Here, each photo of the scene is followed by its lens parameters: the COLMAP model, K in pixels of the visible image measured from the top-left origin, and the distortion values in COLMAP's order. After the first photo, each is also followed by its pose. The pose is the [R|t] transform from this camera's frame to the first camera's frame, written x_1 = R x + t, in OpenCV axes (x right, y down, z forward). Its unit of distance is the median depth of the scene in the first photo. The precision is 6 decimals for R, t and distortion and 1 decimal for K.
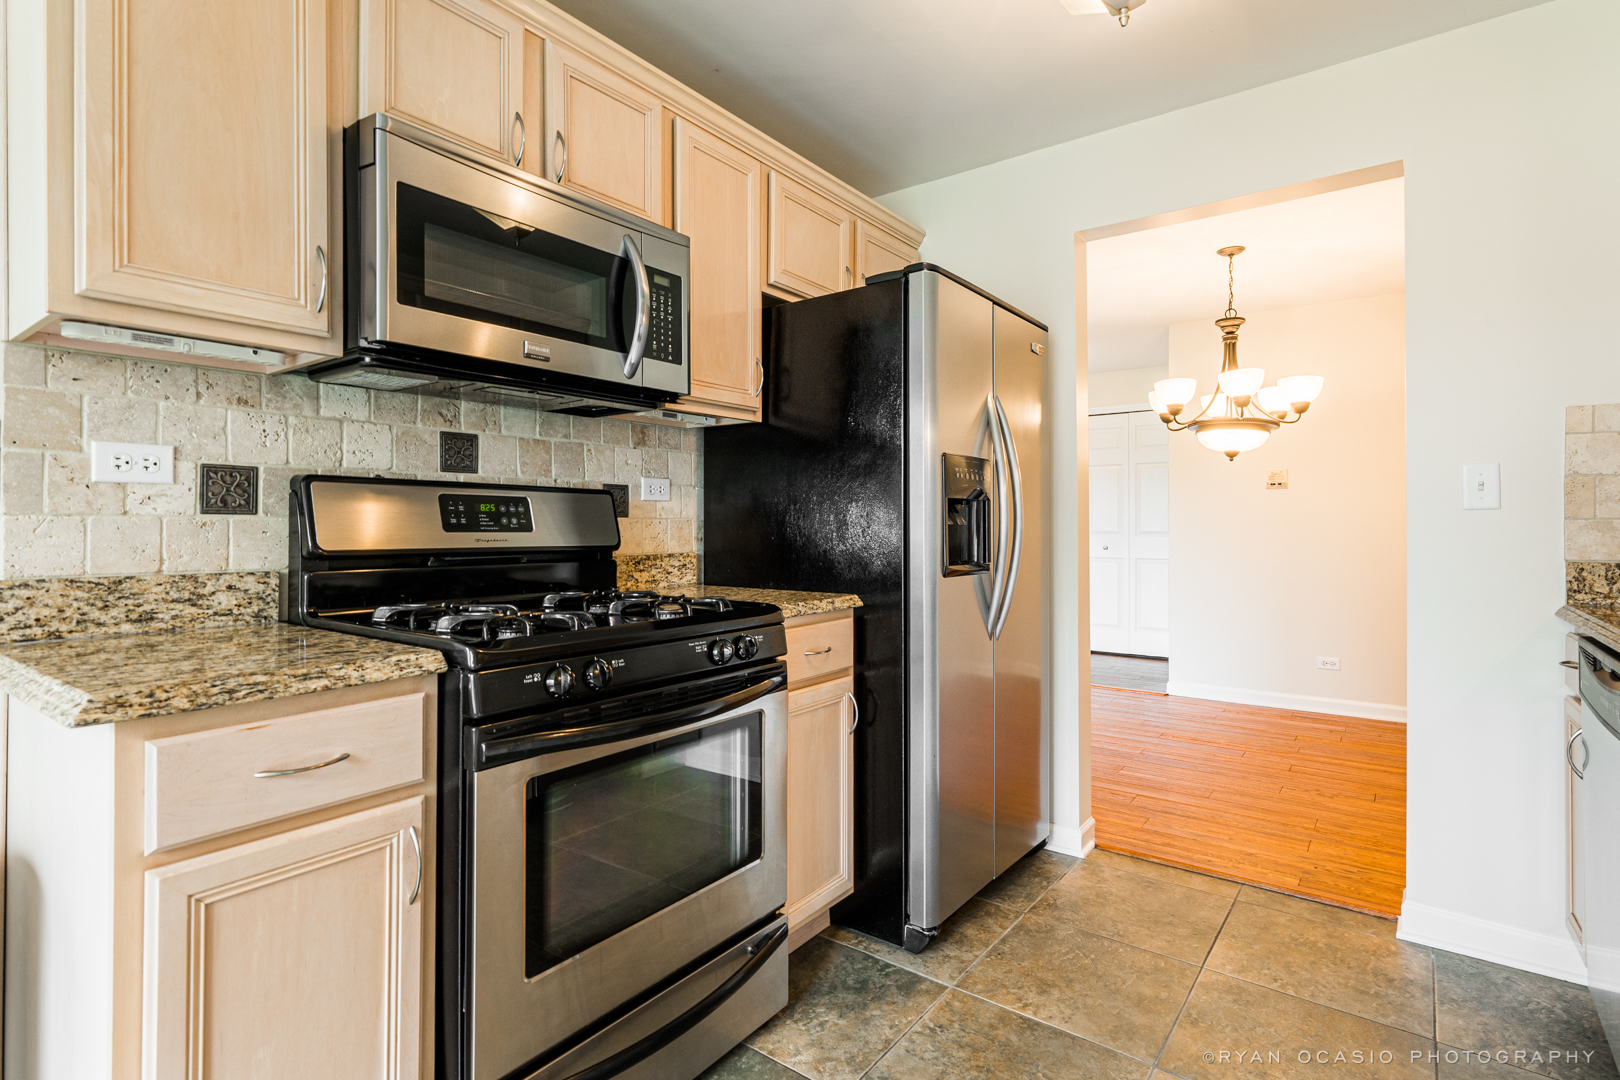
lens RADIAL K [[802.8, 0, 809.1], [0, 802.8, 519.5], [0, 0, 1]] dist [-0.001080, -0.000333]
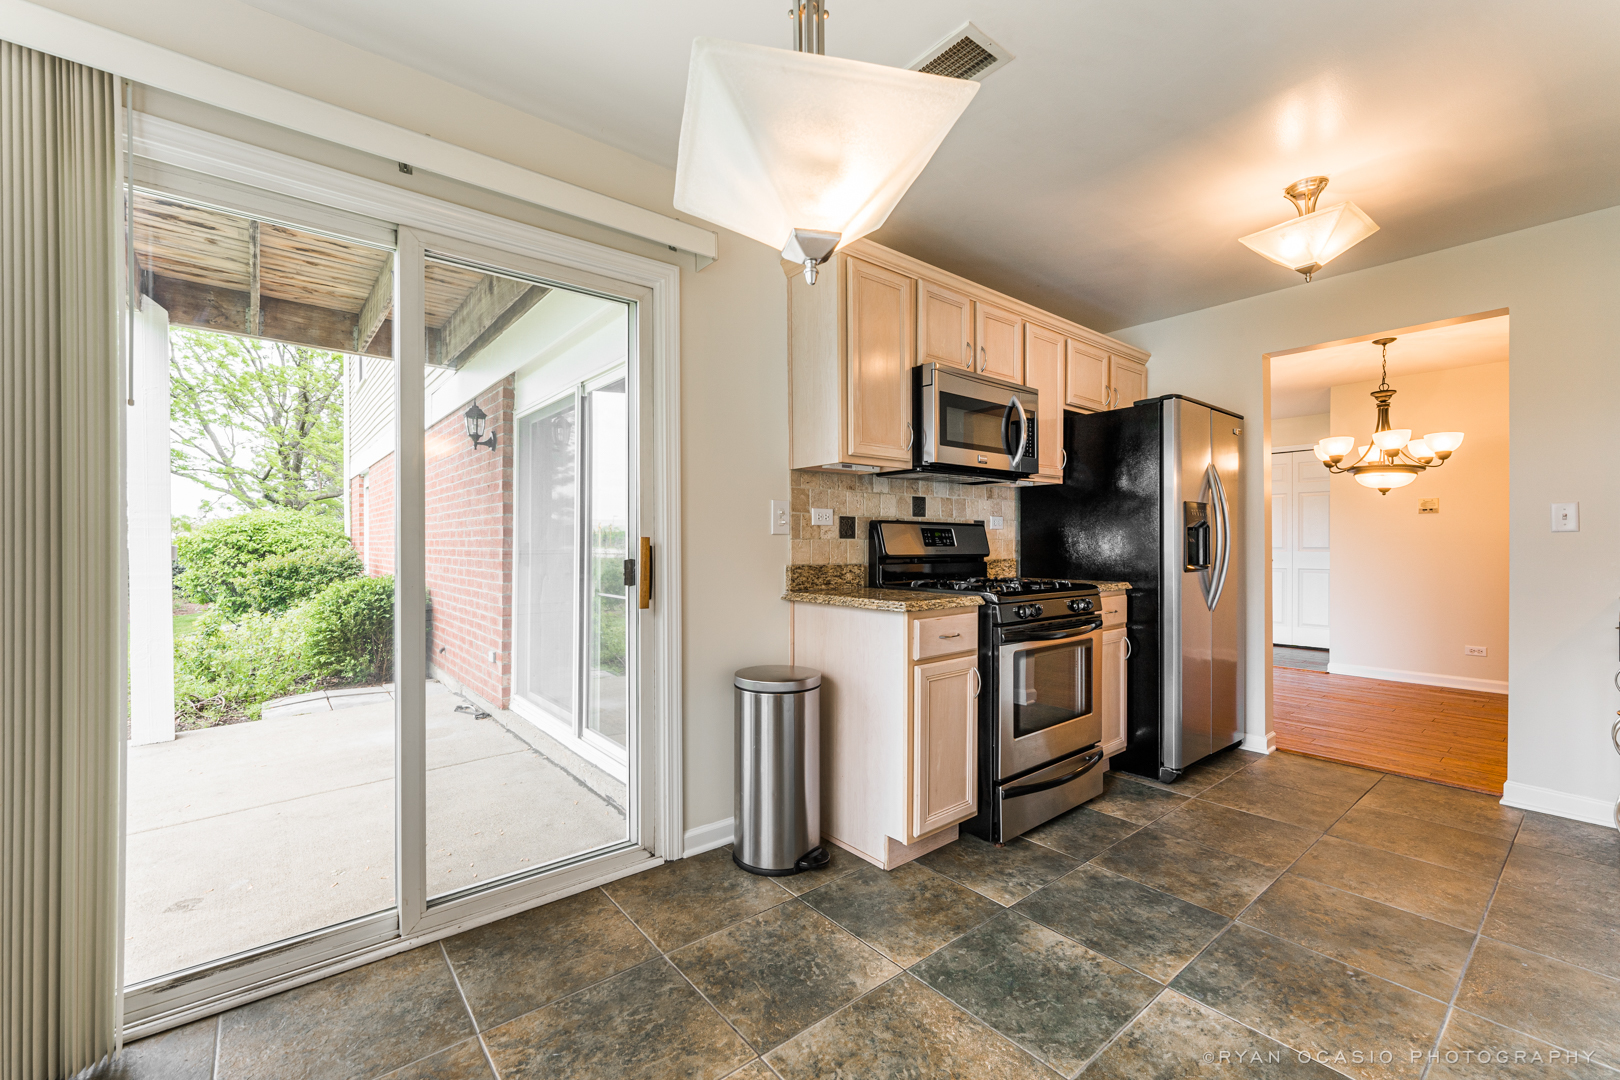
lens RADIAL K [[666.0, 0, 808.5], [0, 666.0, 545.6], [0, 0, 1]] dist [0.000046, 0.000145]
pose [[0.971572, -0.001321, -0.236740, -0.282230], [0.003897, 0.999938, 0.010414, -0.004638], [0.236712, -0.011041, 0.971517, -0.600744]]
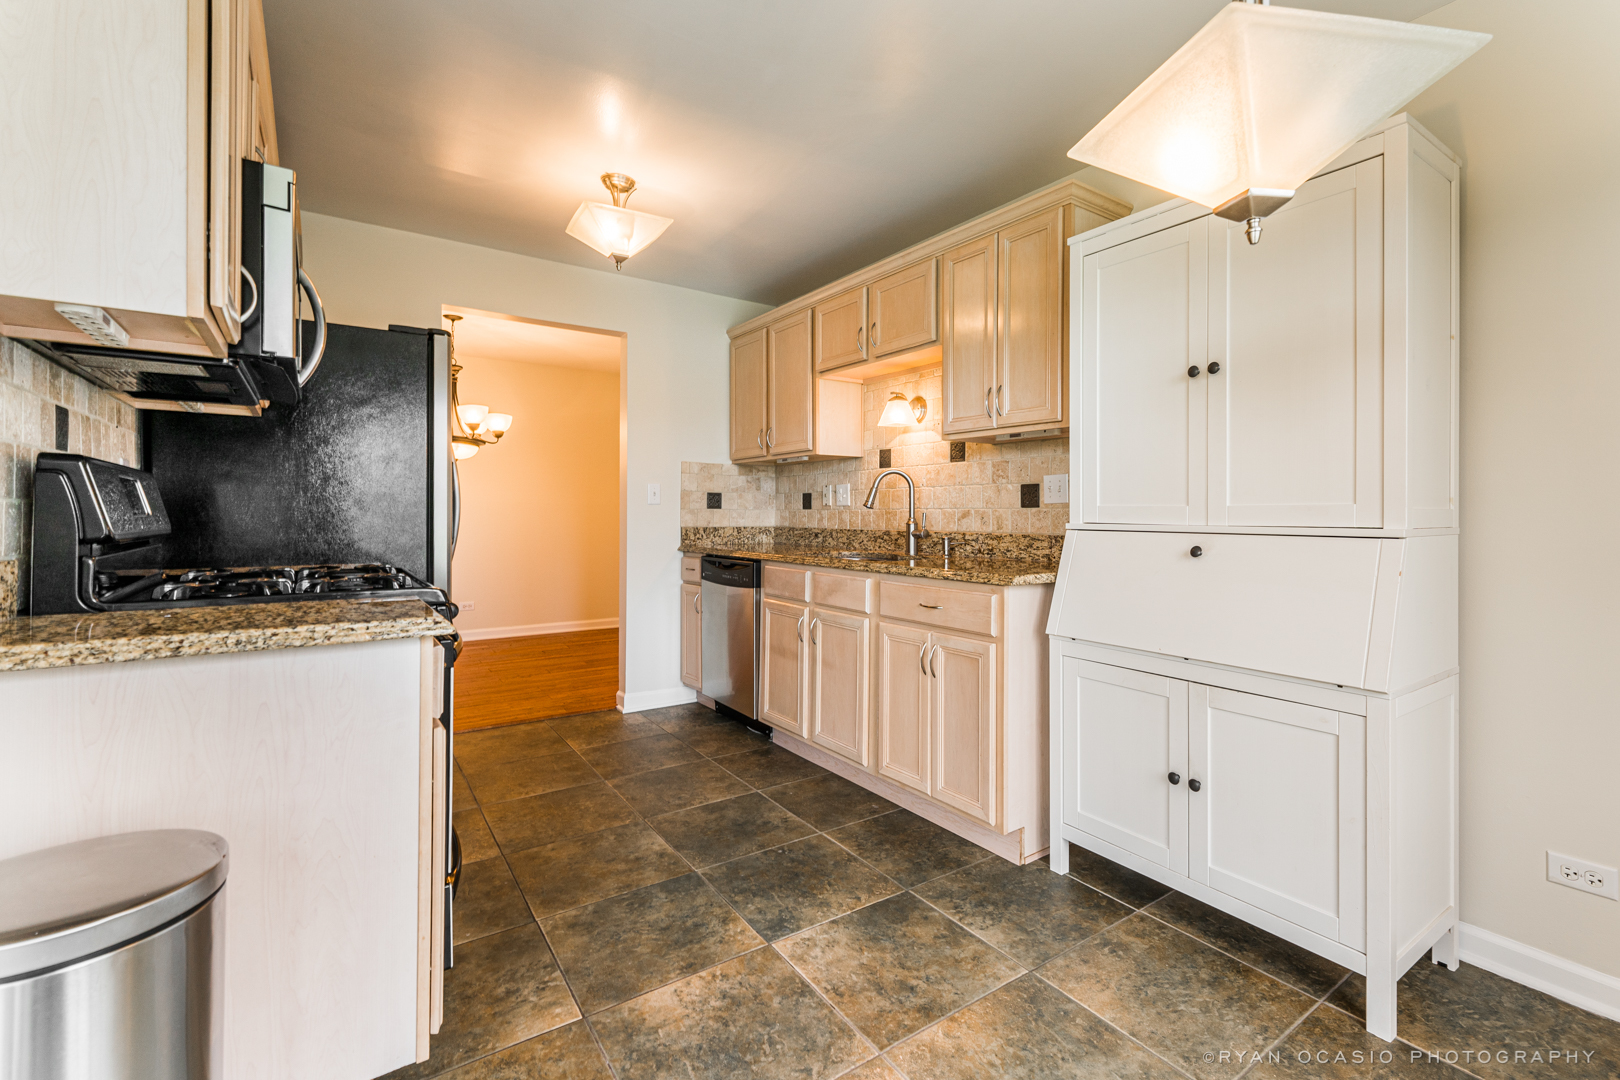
lens RADIAL K [[717.3, 0, 852.7], [0, 717.3, 510.7], [0, 0, 1]] dist [0.000641, 0.000085]
pose [[0.290699, 0.002383, 0.956811, -0.864118], [-0.010896, 0.999940, 0.000820, -0.002344], [-0.956752, -0.010663, 0.290708, -0.086778]]
